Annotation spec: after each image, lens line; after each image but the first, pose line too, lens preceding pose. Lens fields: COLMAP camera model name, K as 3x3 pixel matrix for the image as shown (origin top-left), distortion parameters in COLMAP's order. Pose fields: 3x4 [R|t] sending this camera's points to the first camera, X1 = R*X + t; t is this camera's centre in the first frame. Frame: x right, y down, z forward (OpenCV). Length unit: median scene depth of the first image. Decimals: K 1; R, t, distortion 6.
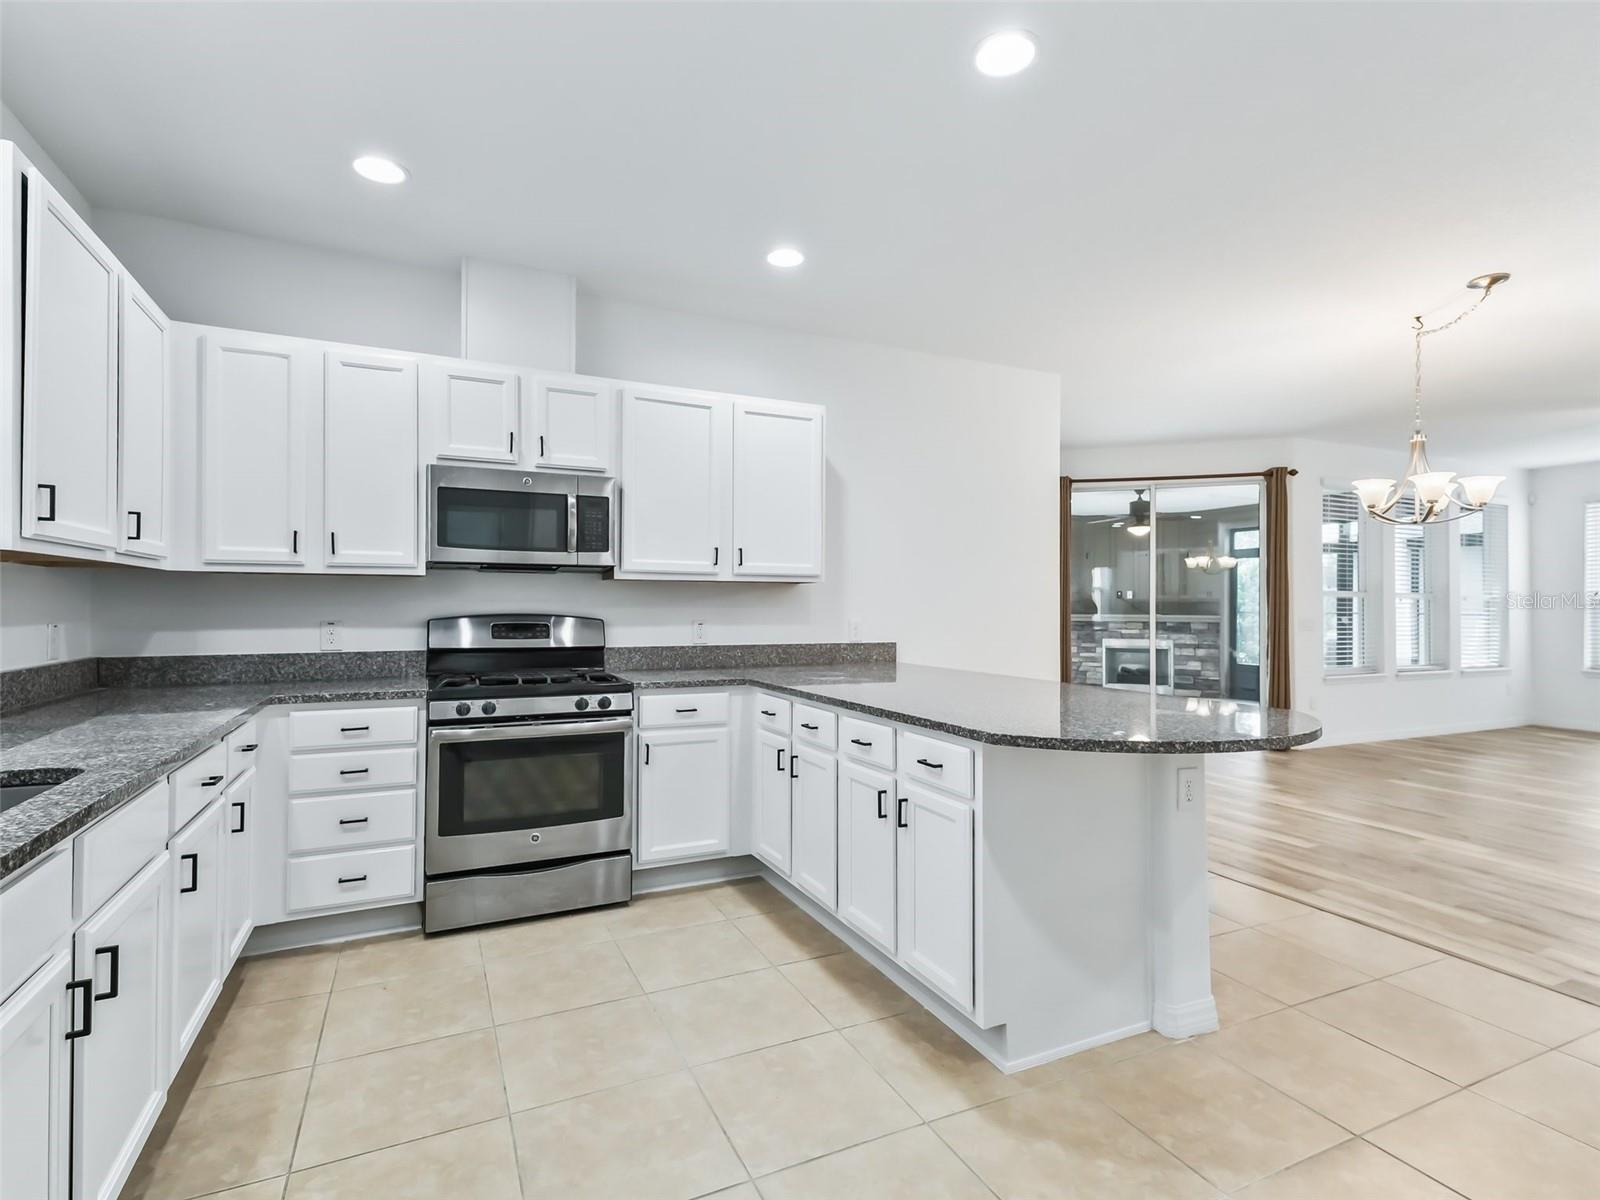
lens RADIAL K [[785.6, 0, 779.3], [0, 785.6, 597.9], [0, 0, 1]] dist [0.027815, -0.006818]
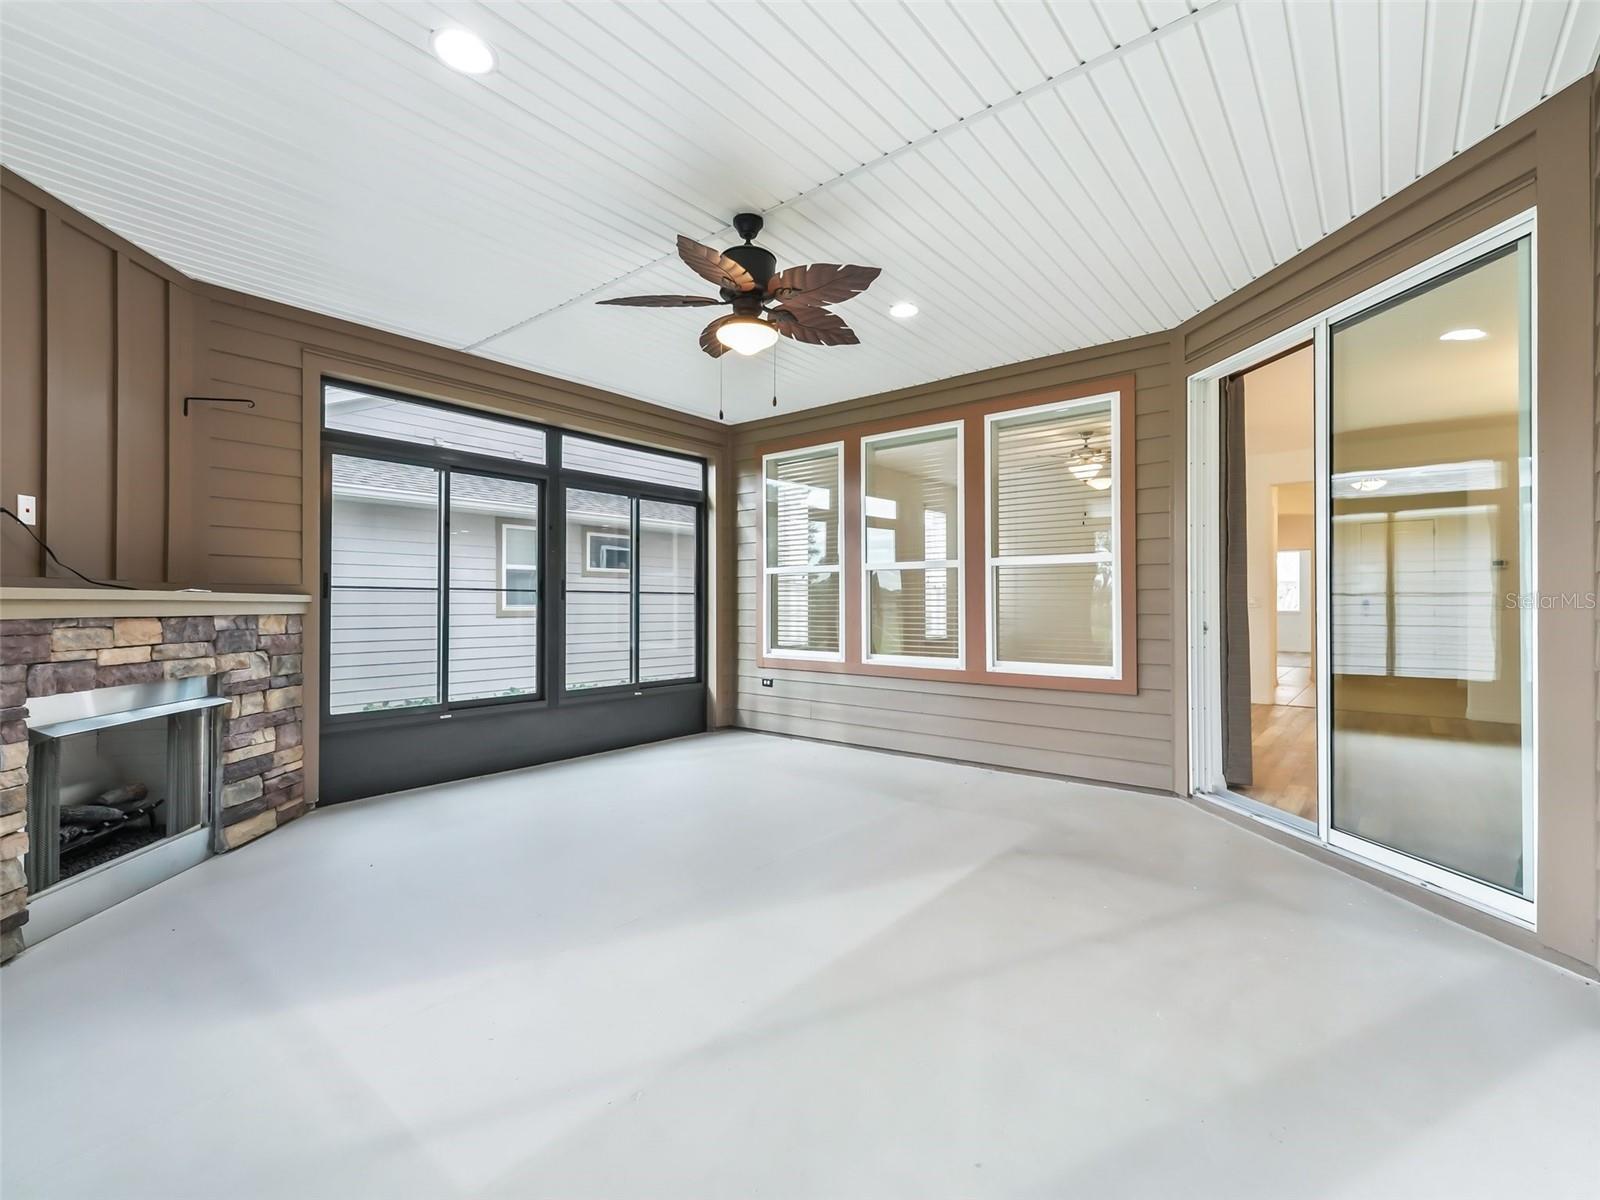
lens RADIAL K [[729.5, 0, 800.4], [0, 729.5, 603.2], [0, 0, 1]] dist [0.011556, -0.002691]
pose [[-0.457608, -0.001035, 0.889153, 0.532805], [-0.010403, 0.999937, -0.004190, 0.096383], [-0.889093, -0.011167, -0.457590, 3.680840]]
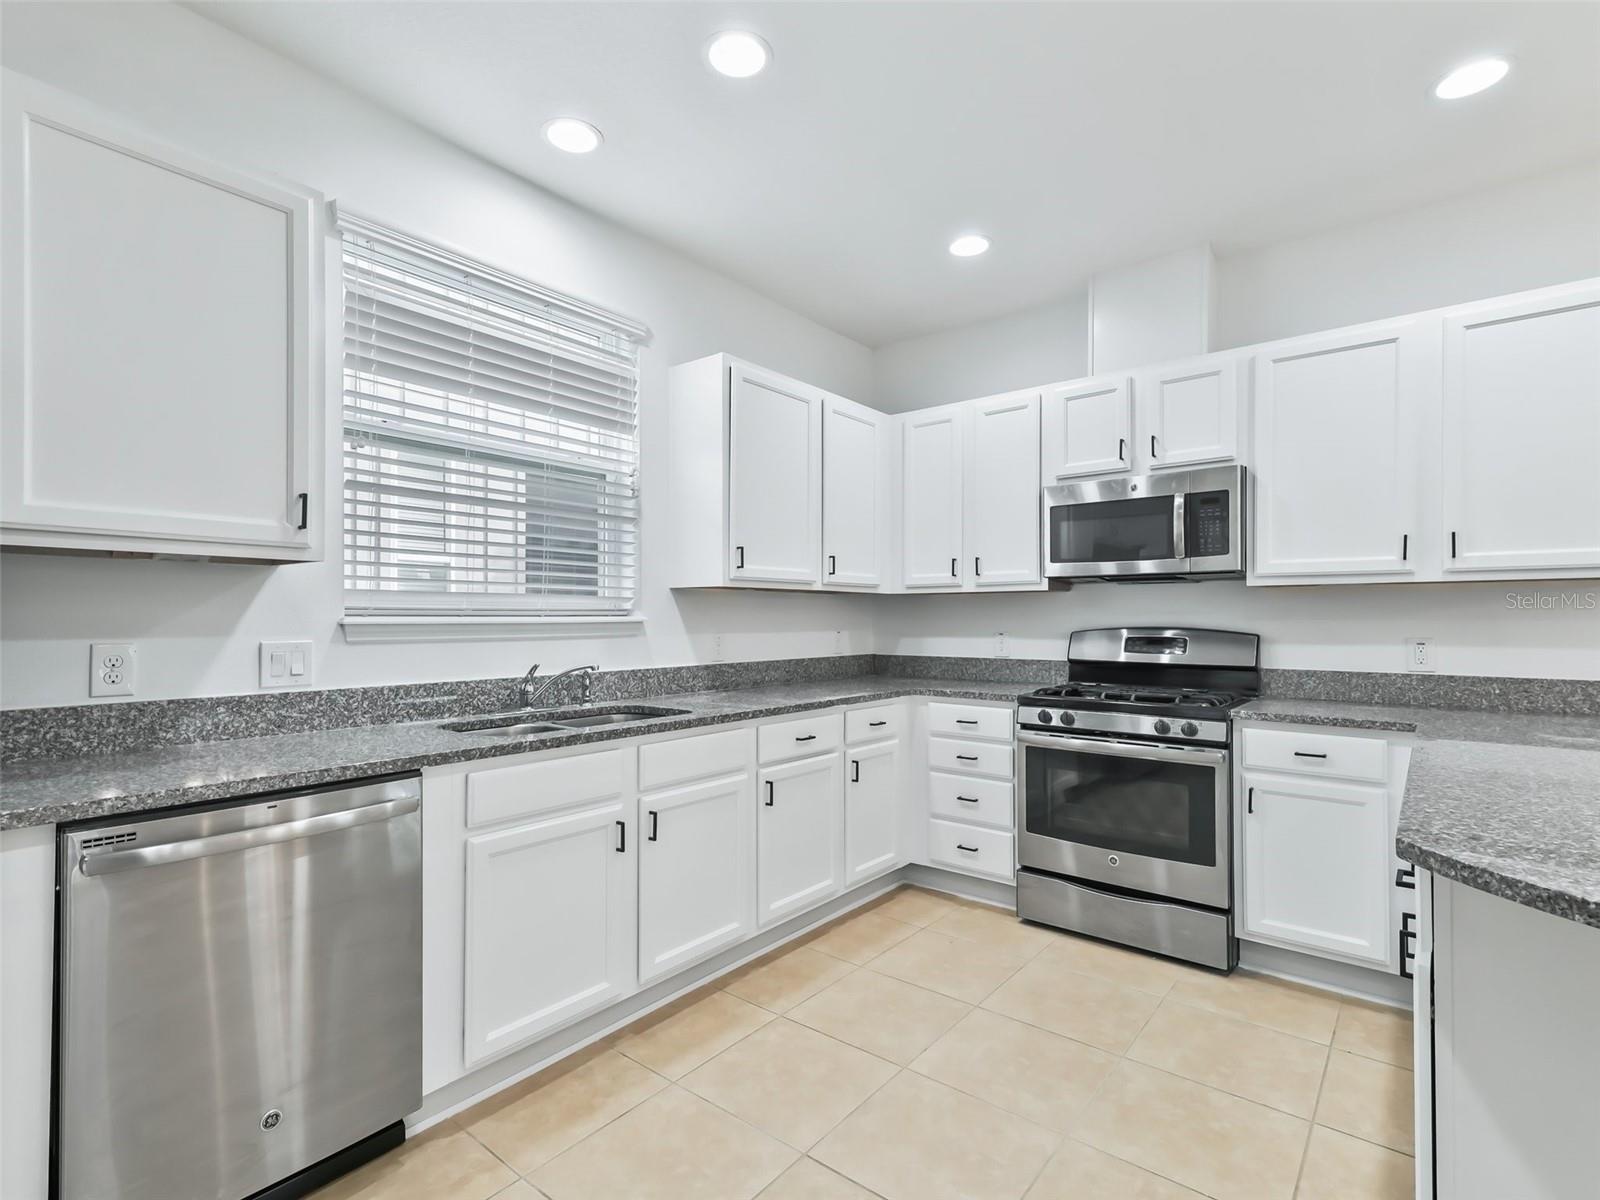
lens RADIAL K [[785.6, 0, 802.0], [0, 785.6, 612.6], [0, 0, 1]] dist [0.027815, -0.006818]
pose [[0.442389, -0.011058, -0.896755, 0.341709], [0.009284, 0.999927, -0.007750, 0.006516], [0.896775, -0.004897, 0.442459, 0.210127]]
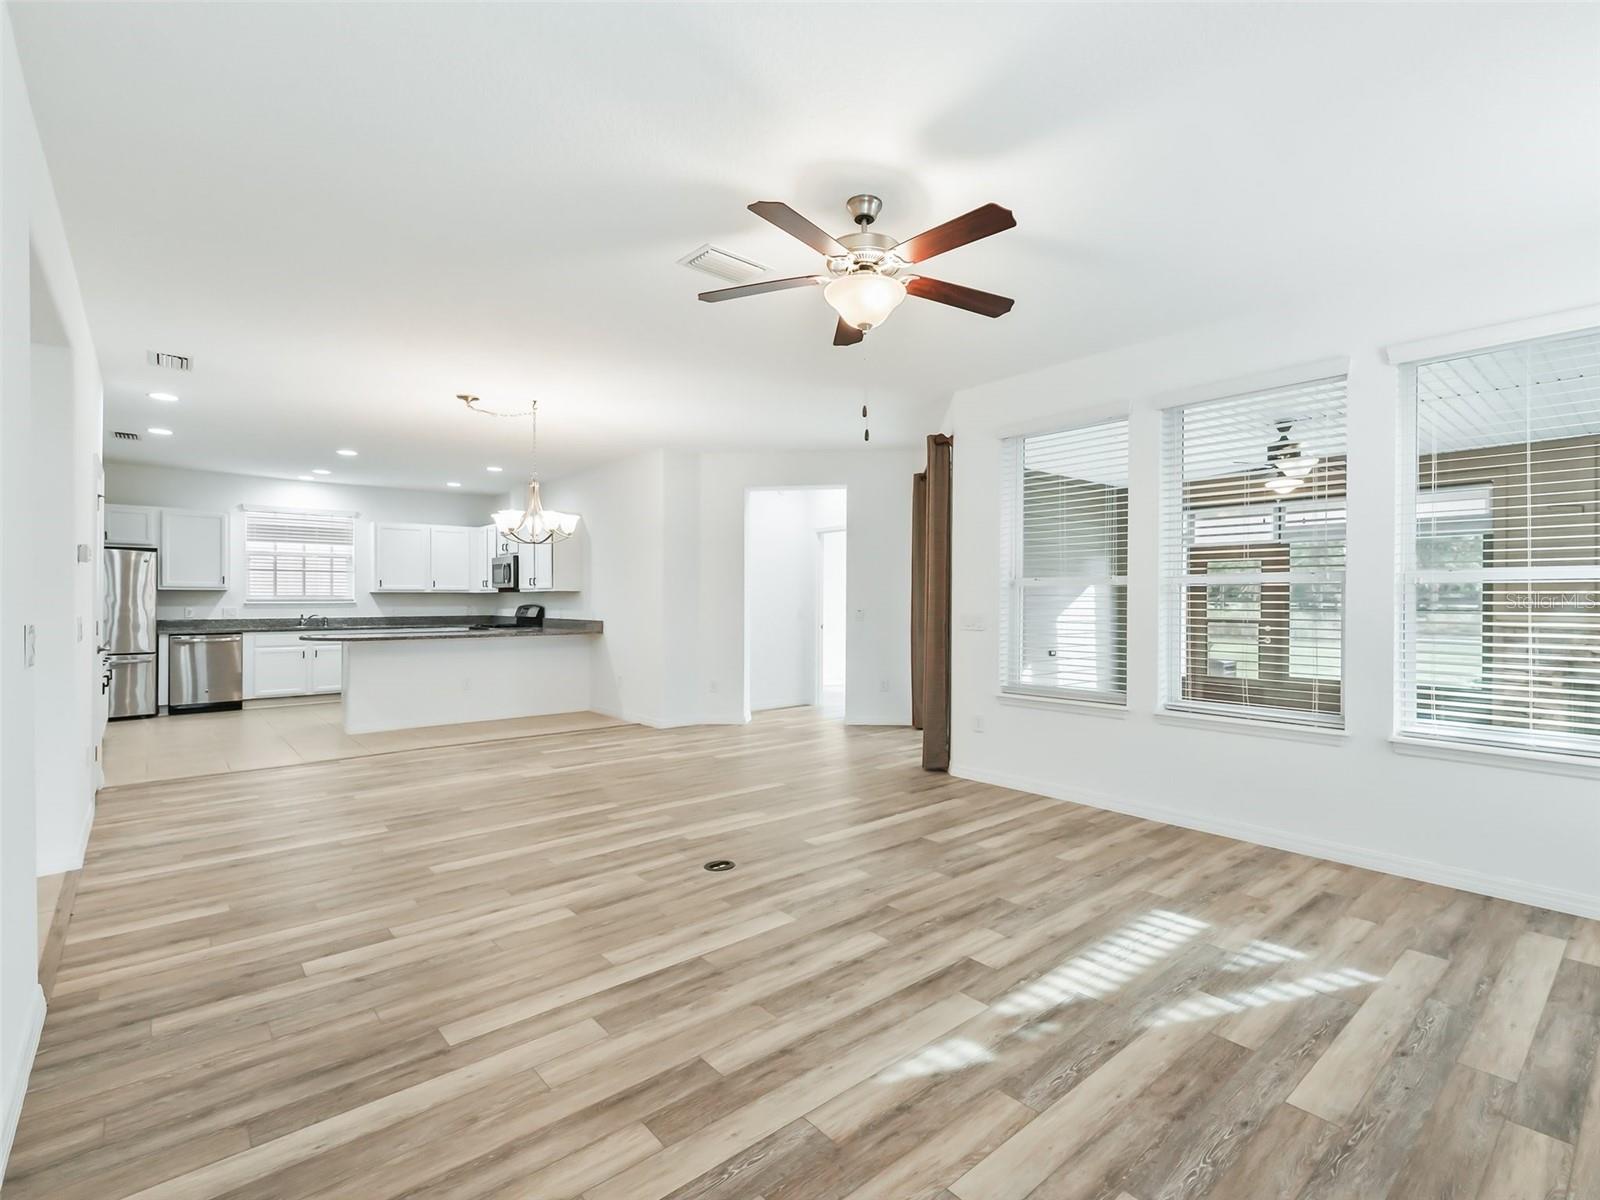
lens RADIAL K [[729.5, 0, 818.1], [0, 729.5, 598.7], [0, 0, 1]] dist [0.011556, -0.002691]
pose [[0.295083, -0.010751, -0.955411, 2.942954], [0.011121, 0.999908, -0.007816, 0.036258], [0.955407, -0.008319, 0.295175, 1.468828]]
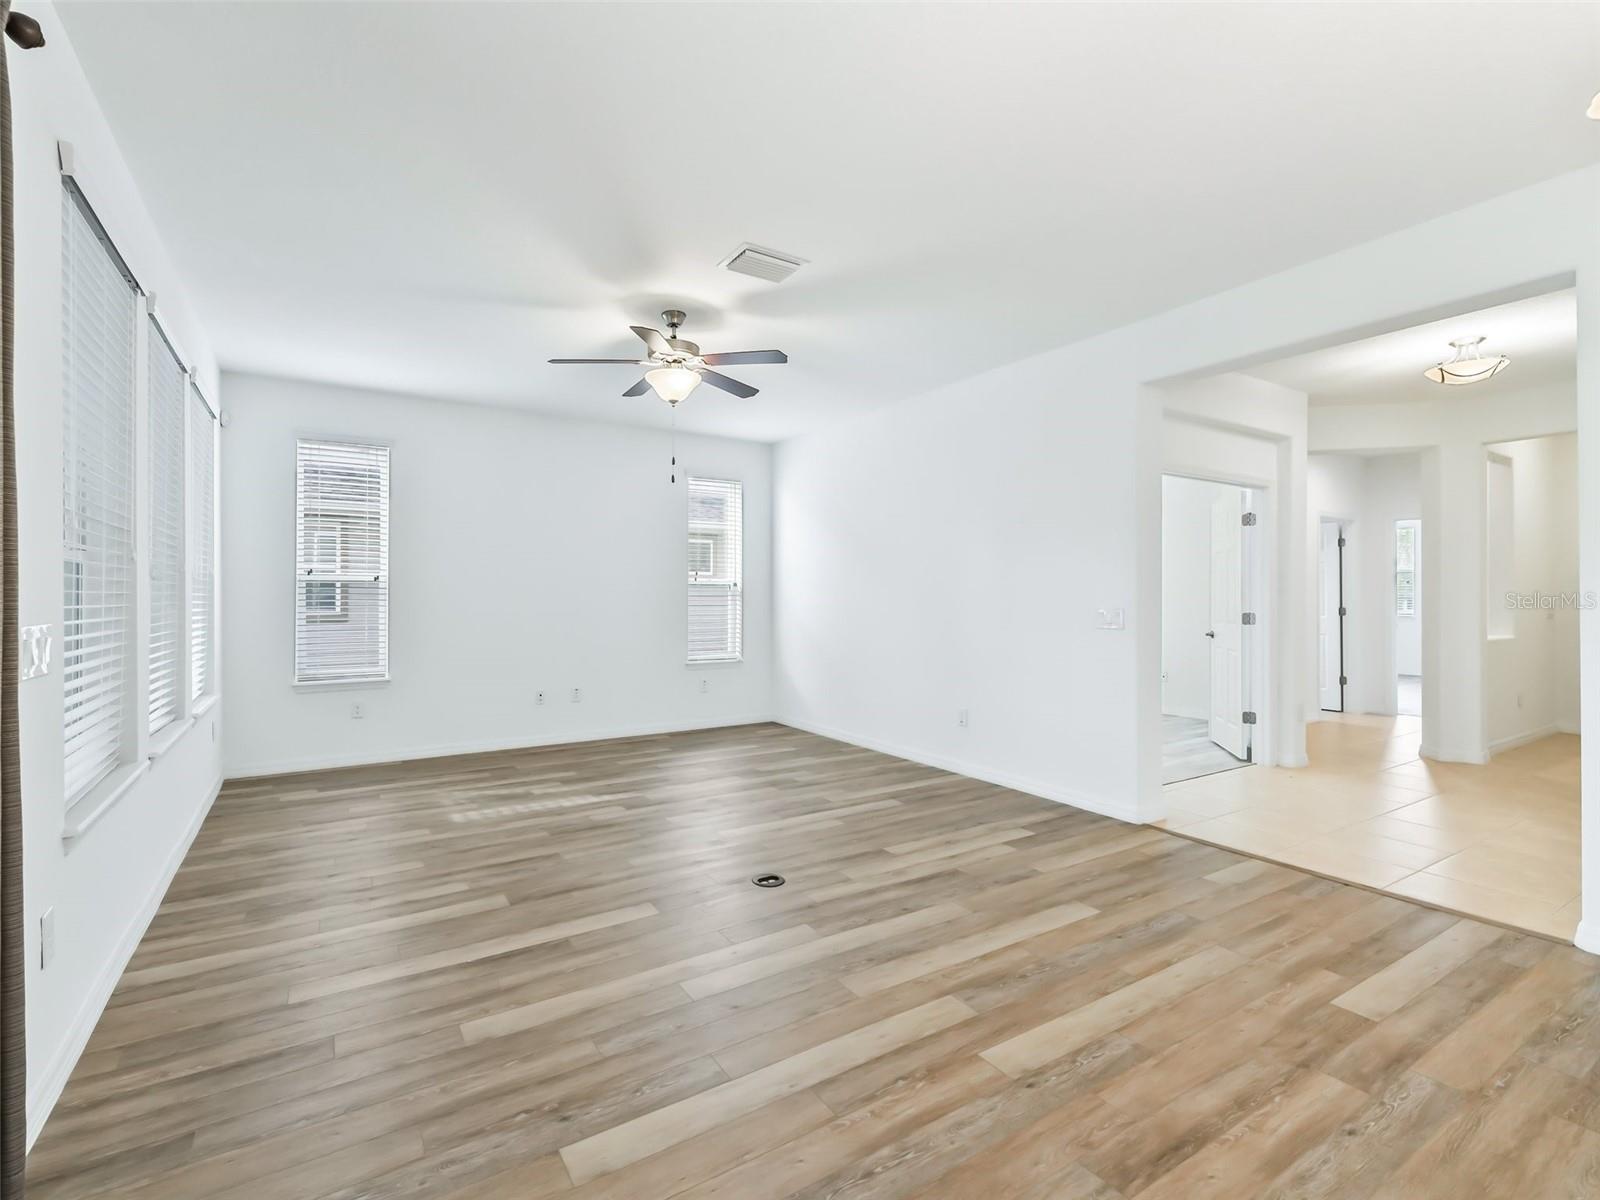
lens RADIAL K [[729.5, 0, 751.7], [0, 729.5, 596.0], [0, 0, 1]] dist [0.011556, -0.002691]
pose [[-0.121297, -0.009447, 0.992571, 0.894043], [-0.011972, 0.999896, 0.008053, 0.014891], [-0.992544, -0.010906, -0.121397, 1.791152]]
